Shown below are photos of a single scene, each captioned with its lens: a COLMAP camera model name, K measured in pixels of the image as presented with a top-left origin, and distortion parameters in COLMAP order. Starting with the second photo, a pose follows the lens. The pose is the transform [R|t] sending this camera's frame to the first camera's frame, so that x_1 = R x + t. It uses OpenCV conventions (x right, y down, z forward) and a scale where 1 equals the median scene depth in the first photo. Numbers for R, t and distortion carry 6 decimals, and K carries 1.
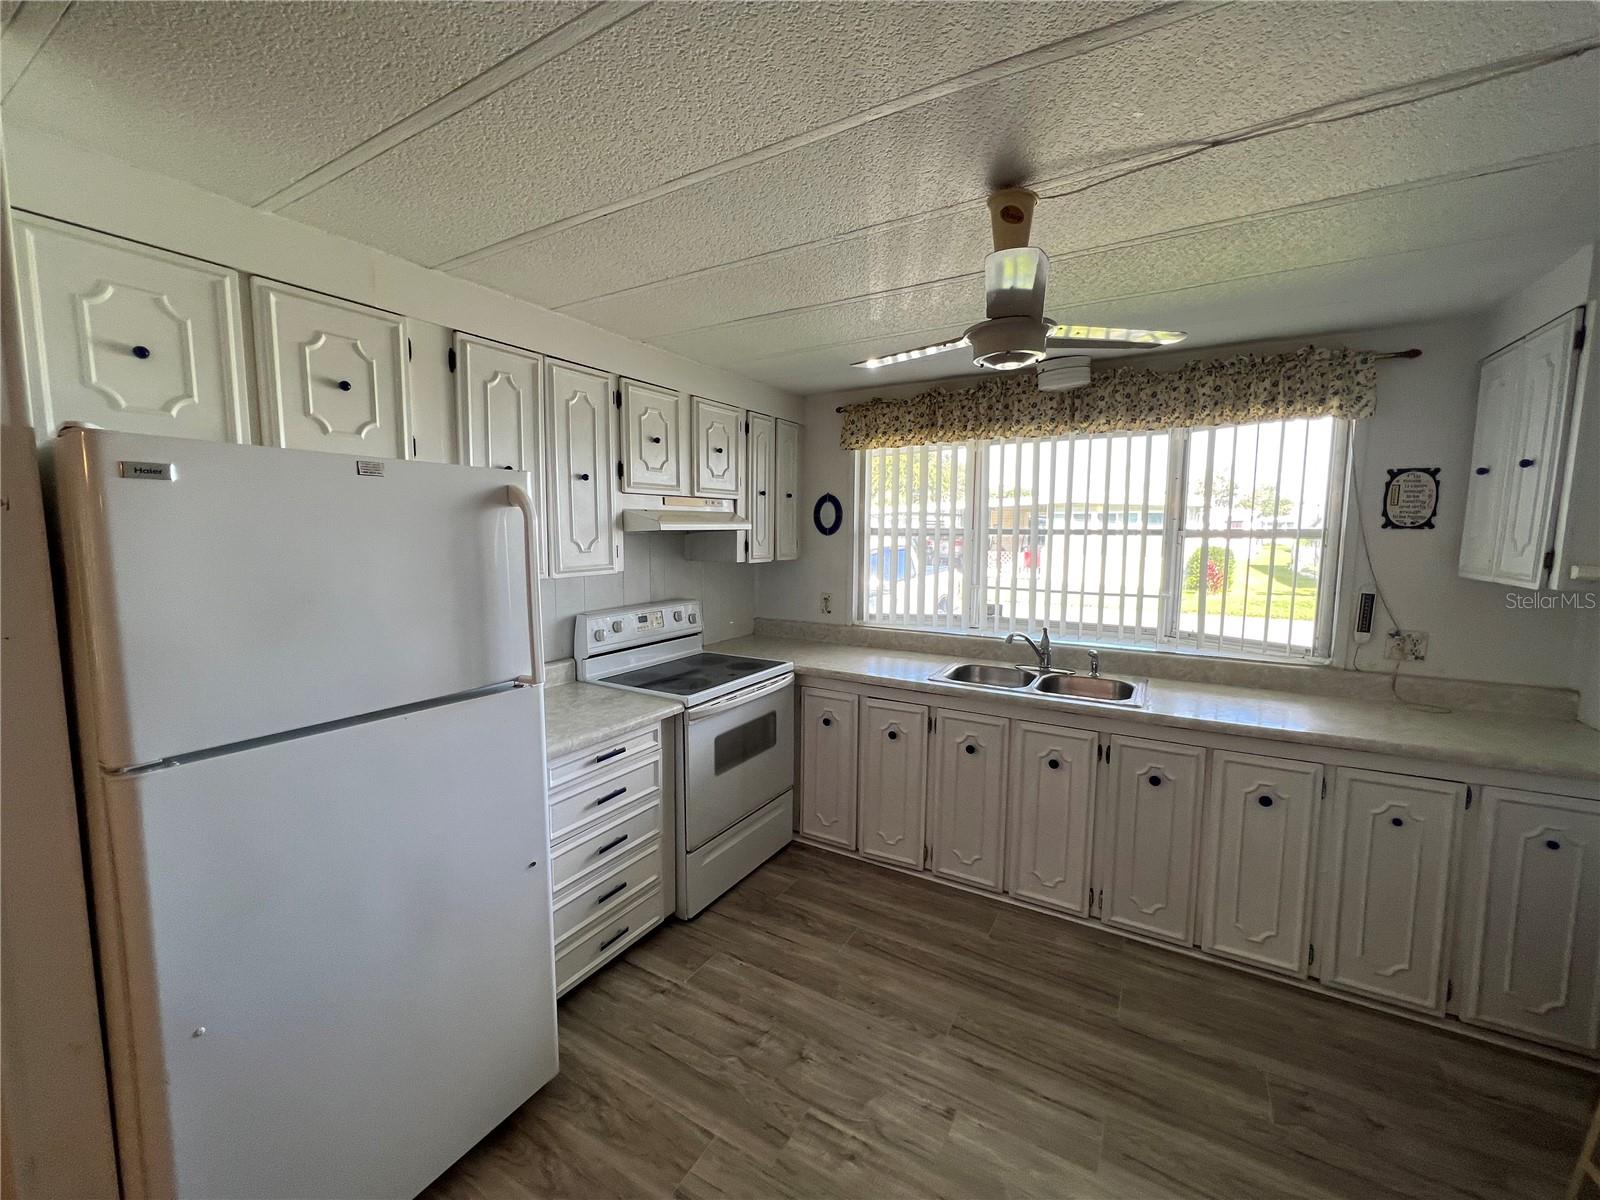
lens RADIAL K [[645.7, 0, 793.5], [0, 645.7, 594.8], [0, 0, 1]] dist [-0.001579, 0.000118]
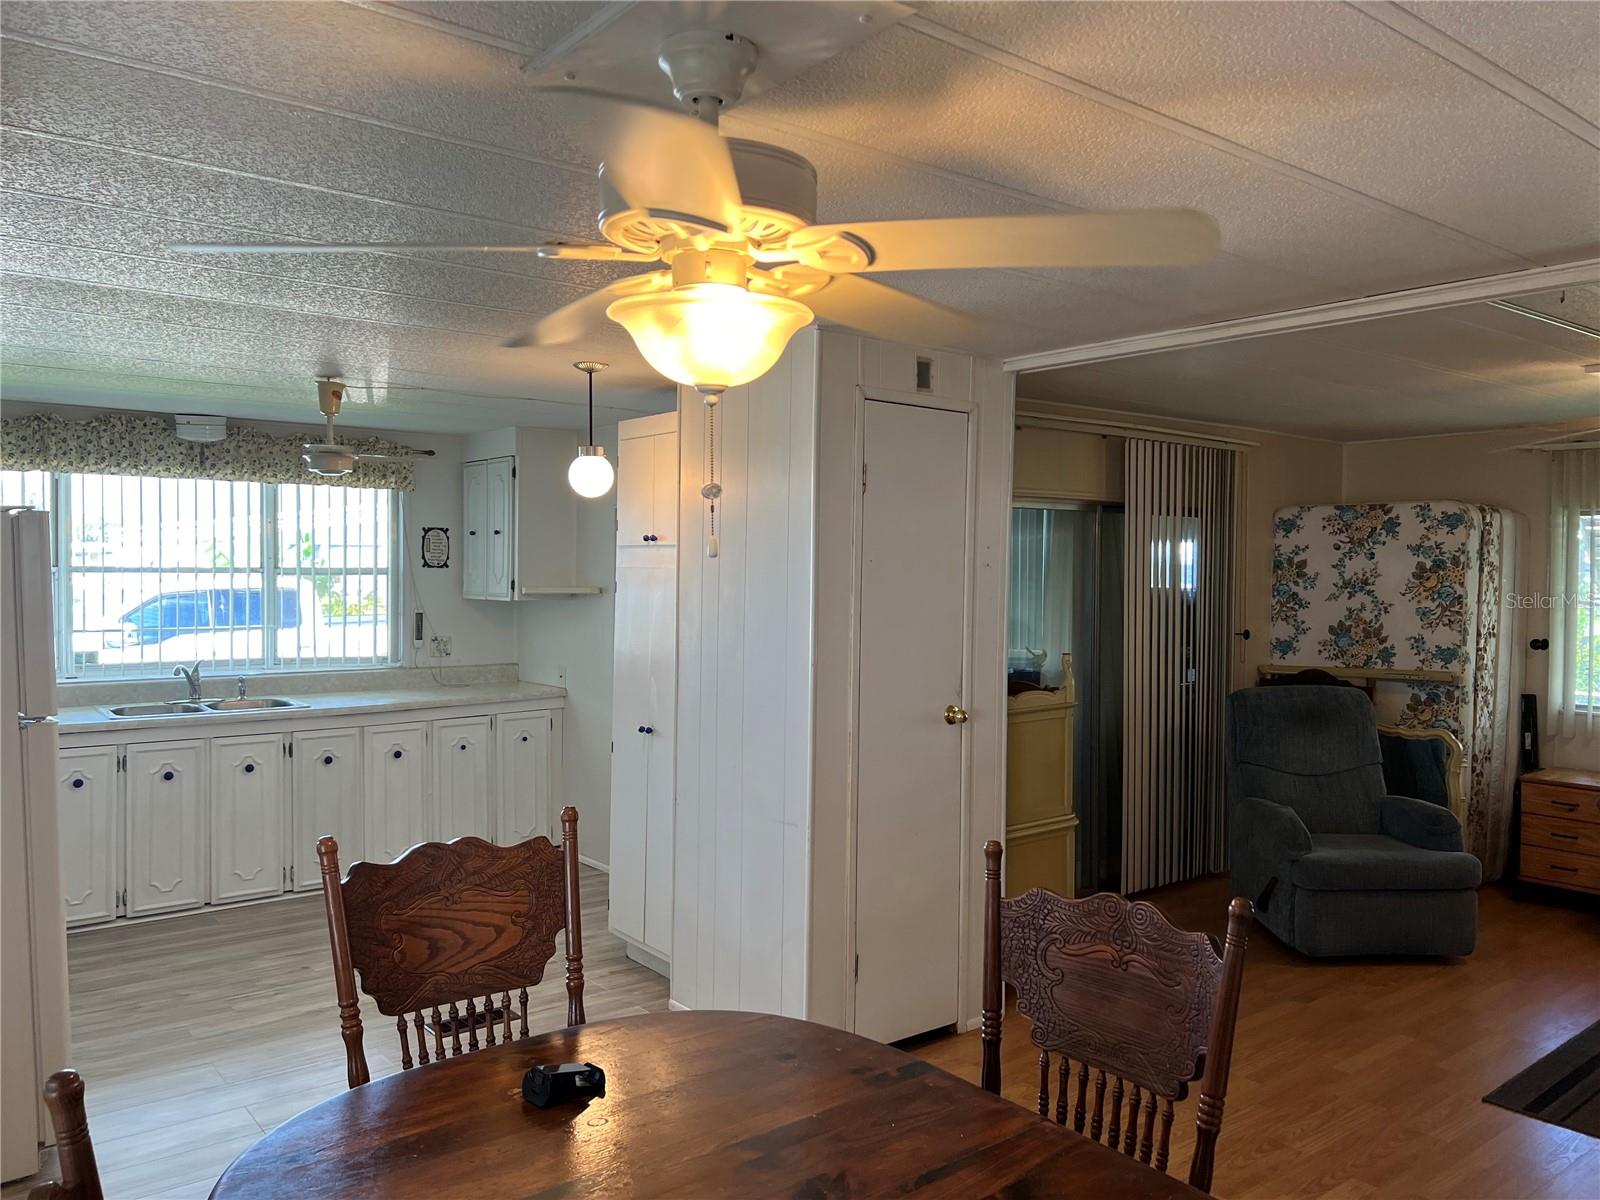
lens RADIAL K [[1188.0, 0, 815.2], [0, 1188.0, 603.3], [0, 0, 1]] dist [0.047967, -0.061557]
pose [[0.348982, -0.026736, 0.936748, -1.311114], [0.090781, 0.995856, -0.005398, 0.072794], [-0.932722, 0.086923, 0.349963, -0.765718]]
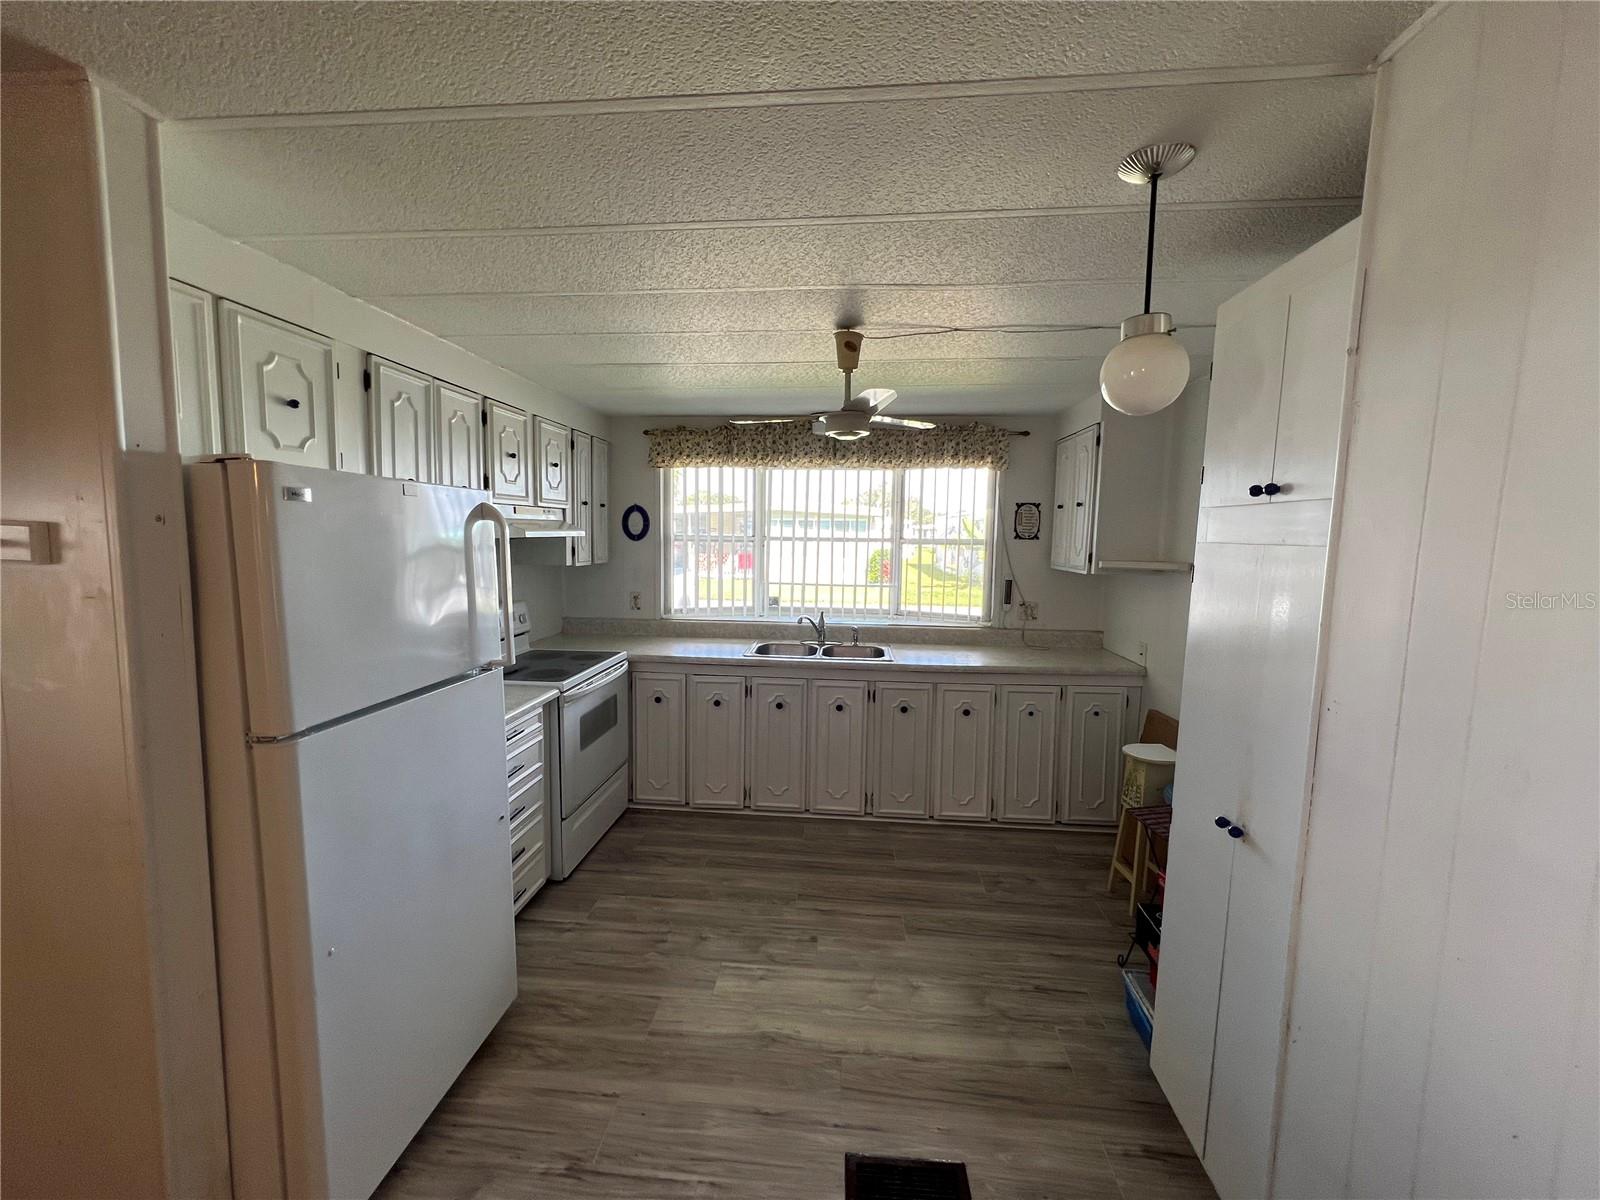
lens RADIAL K [[645.7, 0, 795.7], [0, 645.7, 594.4], [0, 0, 1]] dist [-0.001579, 0.000118]
pose [[0.901431, -0.031728, 0.431758, -0.282283], [0.033844, 0.999423, 0.002782, 0.012418], [-0.431597, 0.012105, 0.901985, -0.218649]]
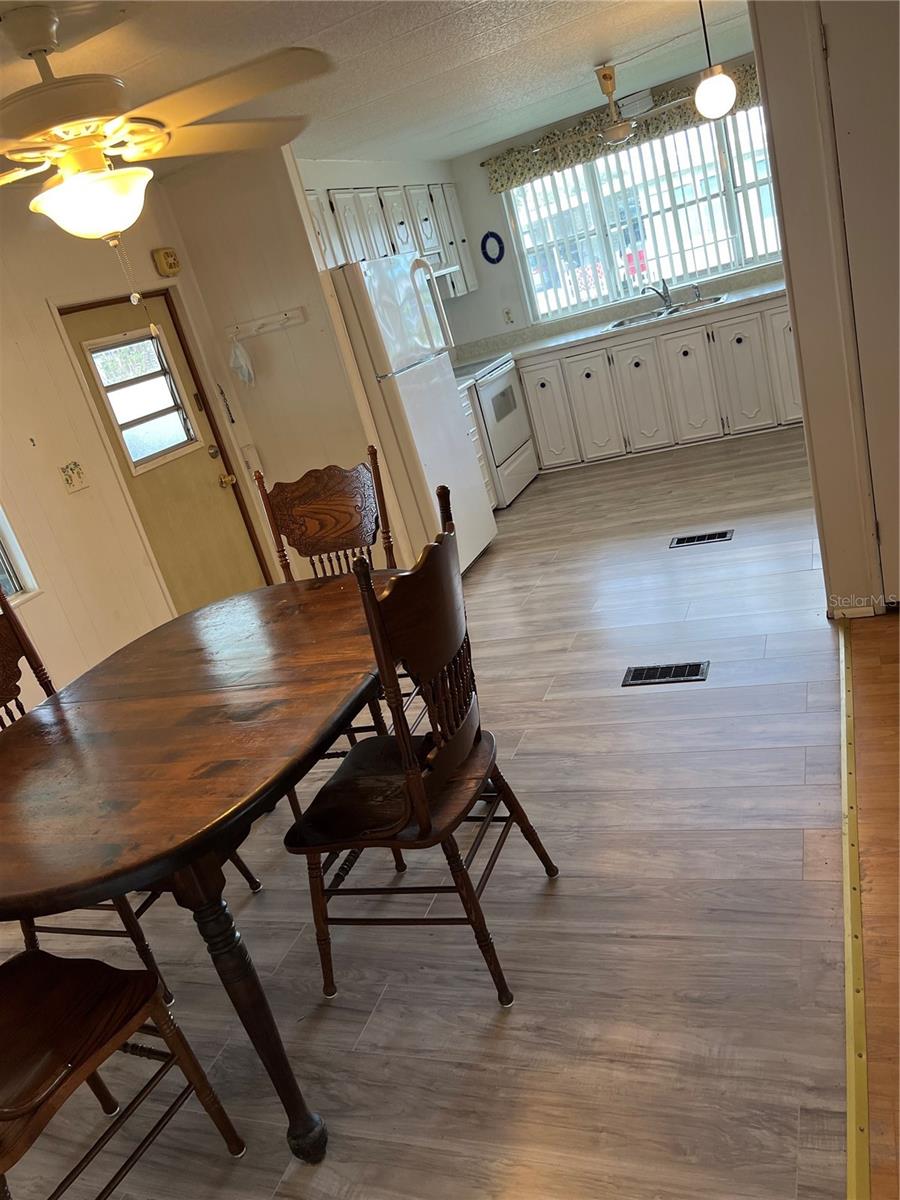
lens RADIAL K [[891.0, 0, 451.0], [0, 891.0, 601.7], [0, 0, 1]] dist [0.047967, -0.061557]
pose [[0.949289, -0.306521, 0.069965, -0.575488], [0.283476, 0.930692, 0.231203, 0.155810], [-0.135984, -0.199645, 0.970387, -1.405401]]
